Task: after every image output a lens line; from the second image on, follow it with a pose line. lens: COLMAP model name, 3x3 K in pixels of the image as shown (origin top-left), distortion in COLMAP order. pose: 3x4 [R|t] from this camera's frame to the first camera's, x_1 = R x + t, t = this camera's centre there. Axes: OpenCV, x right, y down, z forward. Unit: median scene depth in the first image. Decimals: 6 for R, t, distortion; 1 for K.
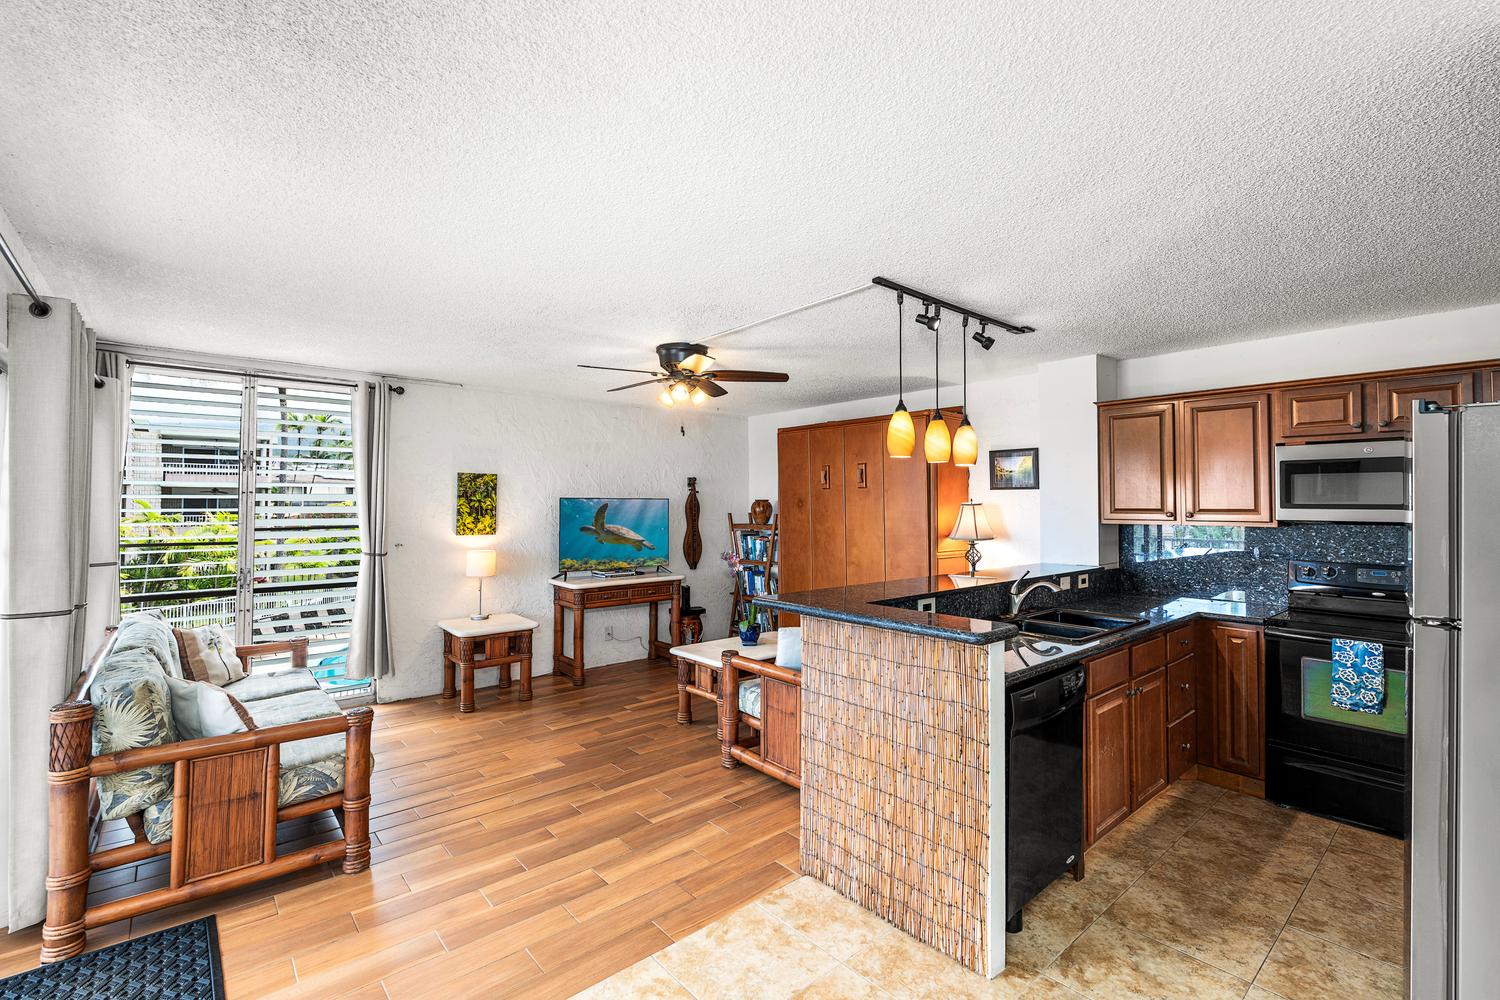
lens RADIAL K [[660.6, 0, 748.0], [0, 660.6, 491.1], [0, 0, 1]] dist [0.001210, 0.000126]
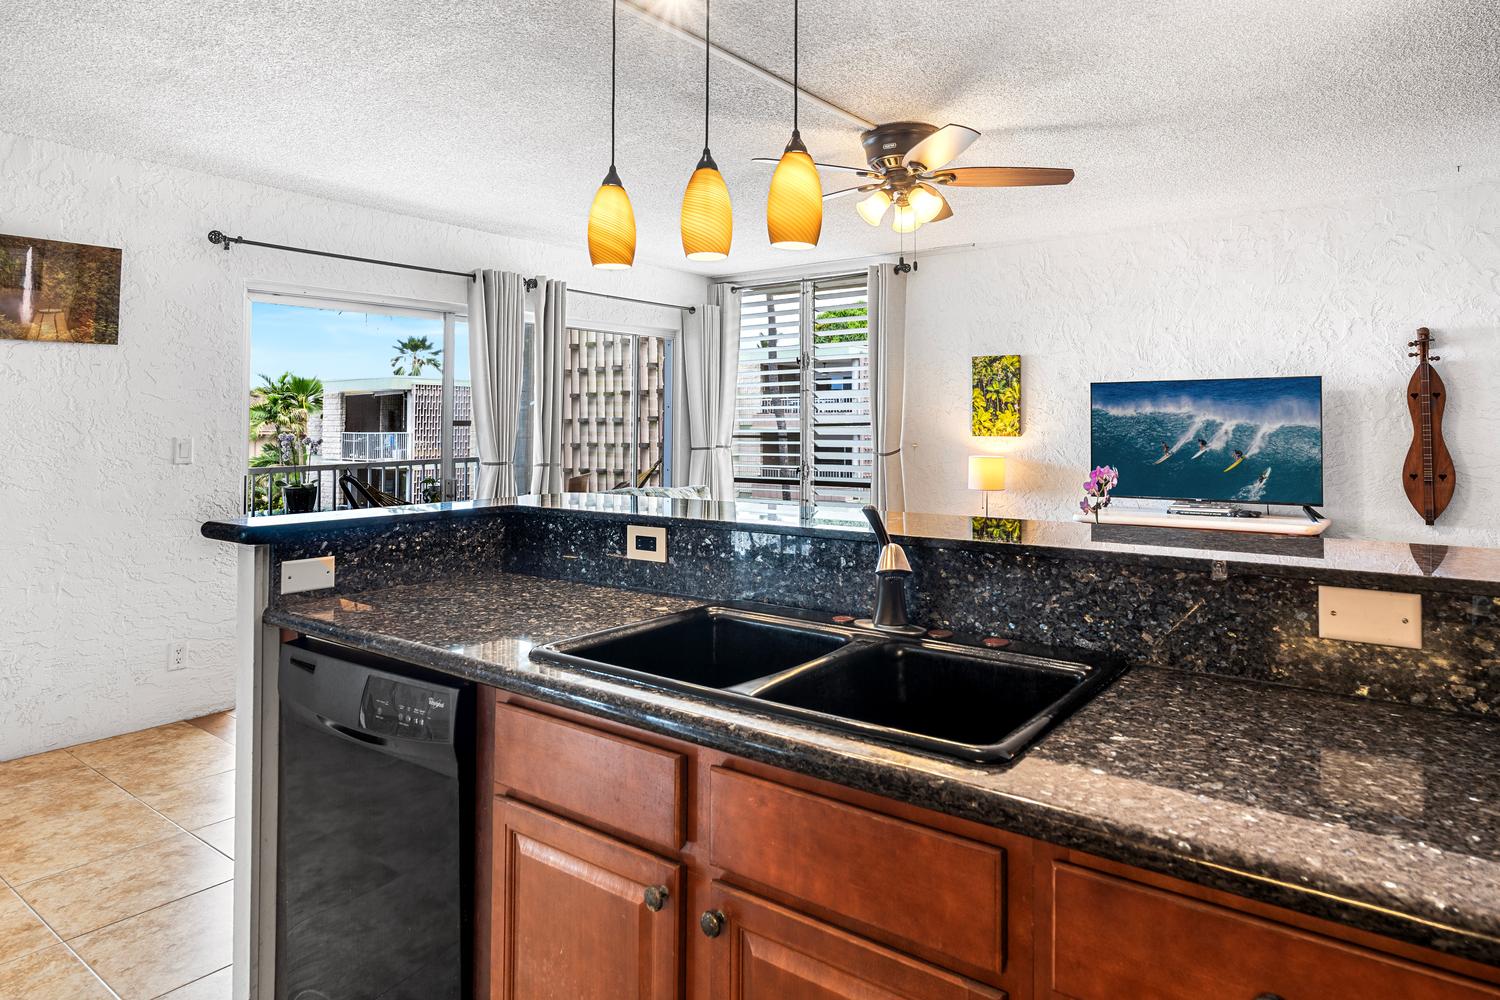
lens RADIAL K [[878.8, 0, 748.9], [0, 878.8, 419.4], [0, 0, 1]] dist [-0.031800, -0.000180]
pose [[0.224234, -0.009272, -0.974491, 0.547450], [0.021674, 0.999755, -0.004526, 0.048146], [0.974294, -0.020107, 0.224380, 0.529300]]
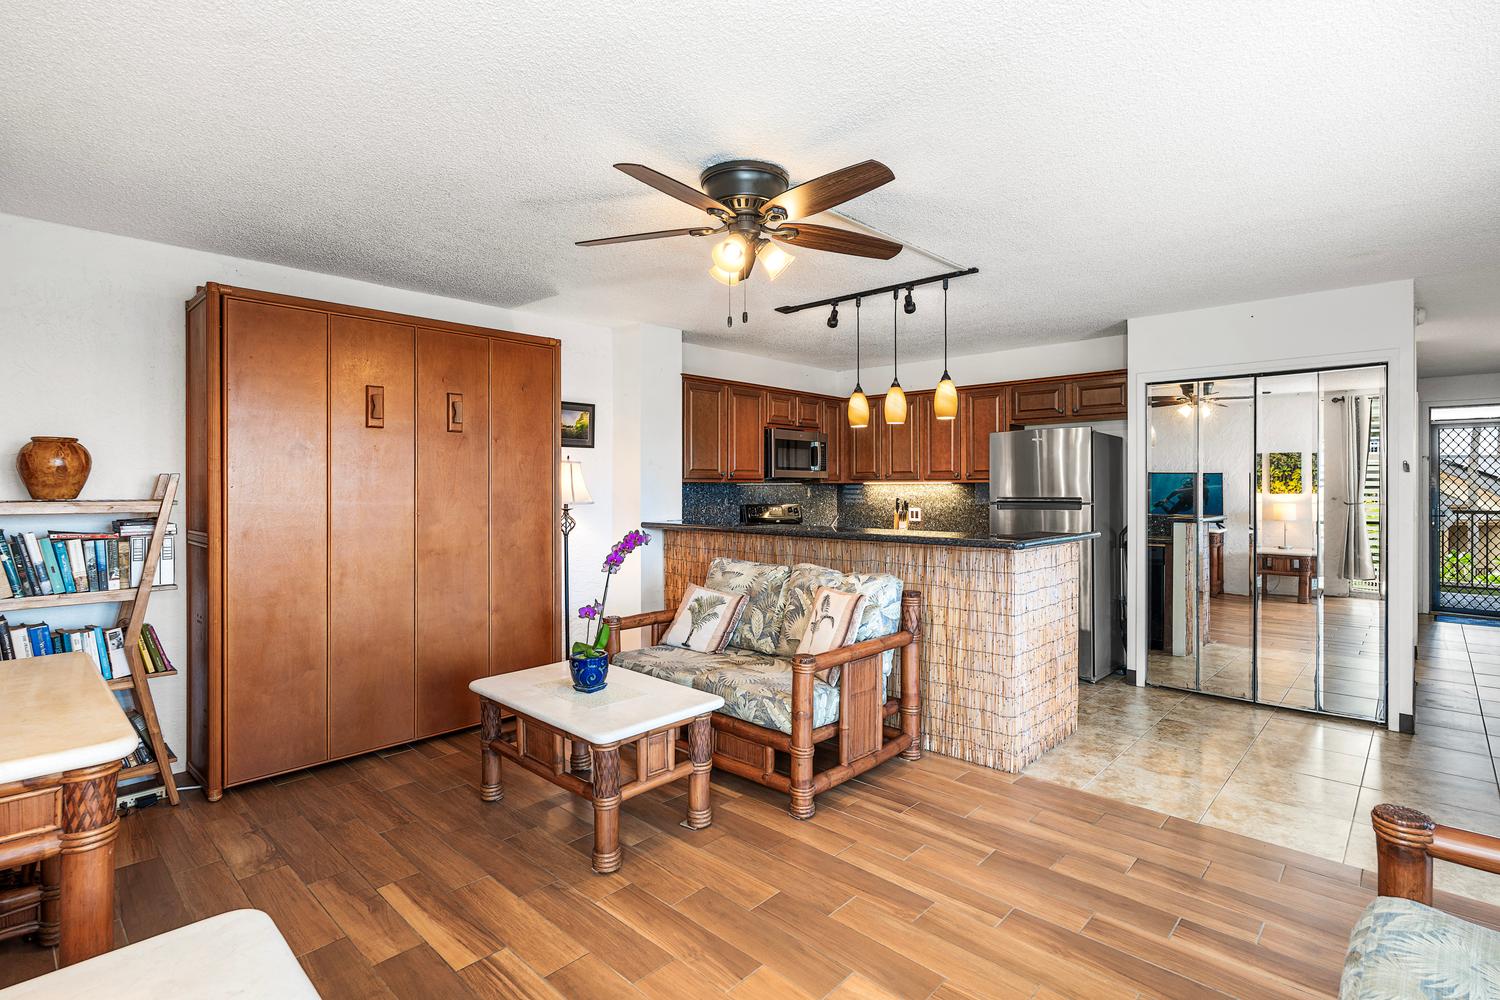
lens RADIAL K [[724.3, 0, 746.2], [0, 724.3, 489.8], [0, 0, 1]] dist [-0.001988, -0.000455]
pose [[-0.105342, -0.009148, 0.994394, -0.598391], [-0.021266, 0.999750, 0.006944, 0.044274], [-0.994209, -0.020415, -0.105510, 0.862101]]
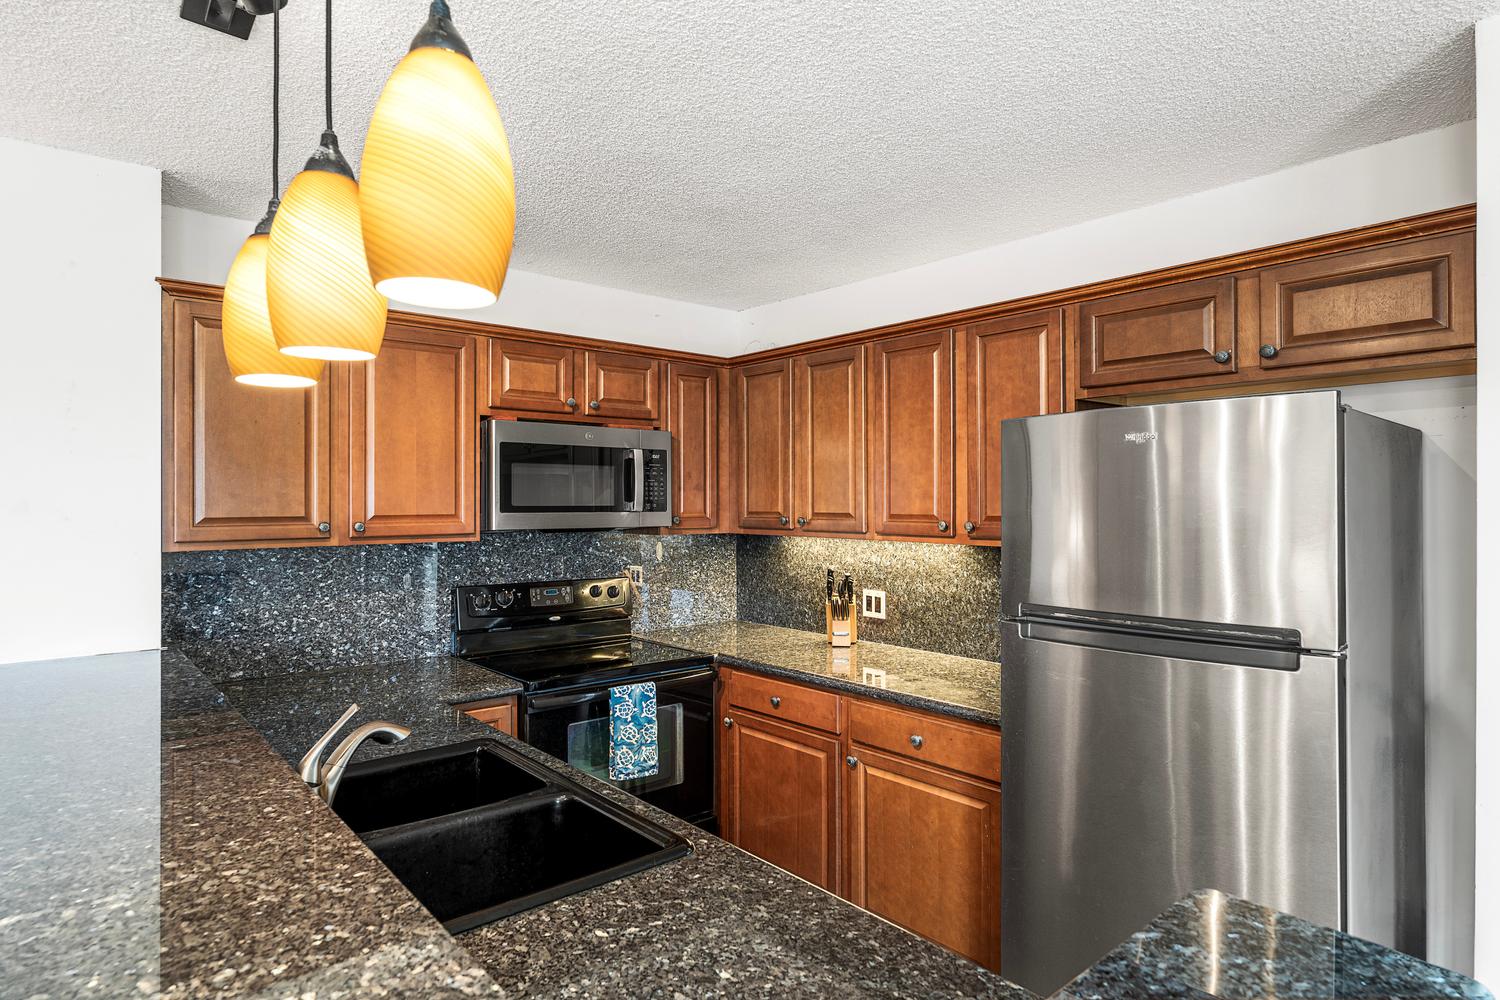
lens RADIAL K [[844.1, 0, 638.5], [0, 844.1, 497.4], [0, 0, 1]] dist [0.001887, 0.001143]
pose [[0.092034, 0.004118, 0.995747, -0.031740], [-0.026474, 0.999648, -0.001687, 0.006420], [-0.995404, -0.026206, 0.092110, 0.540176]]
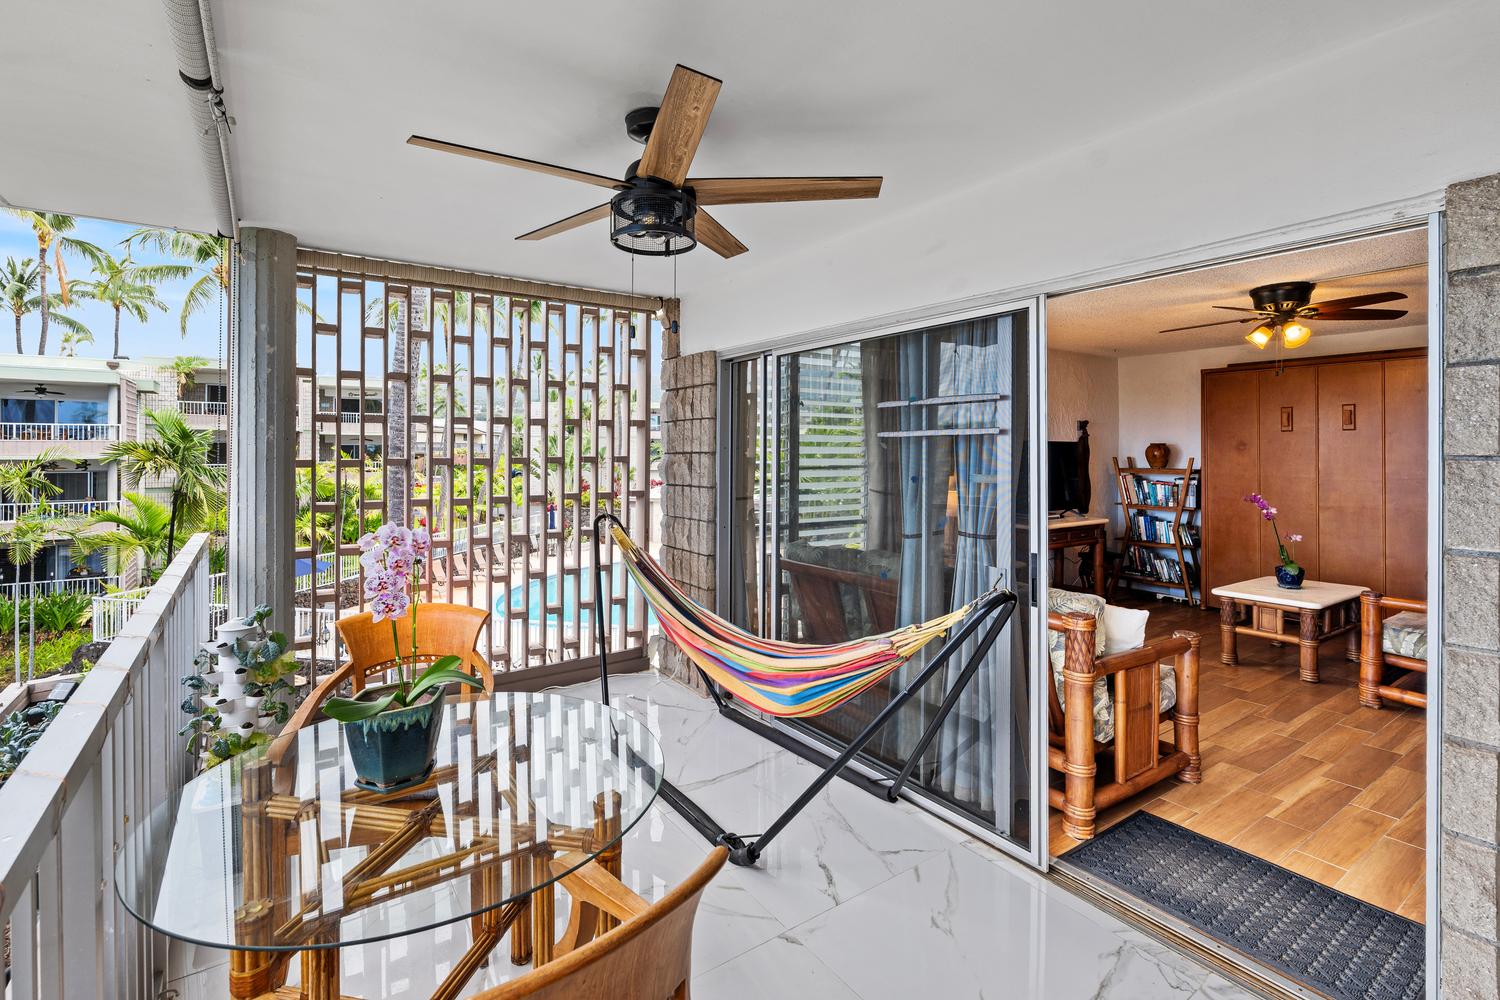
lens RADIAL K [[691.1, 0, 737.8], [0, 691.1, 447.2], [0, 0, 1]] dist [0.001149, 0.000298]
pose [[0.993622, 0.003219, -0.112720, -0.647509], [-0.001796, 0.999917, 0.012719, 0.009351], [0.112752, -0.012435, 0.993545, -0.108487]]
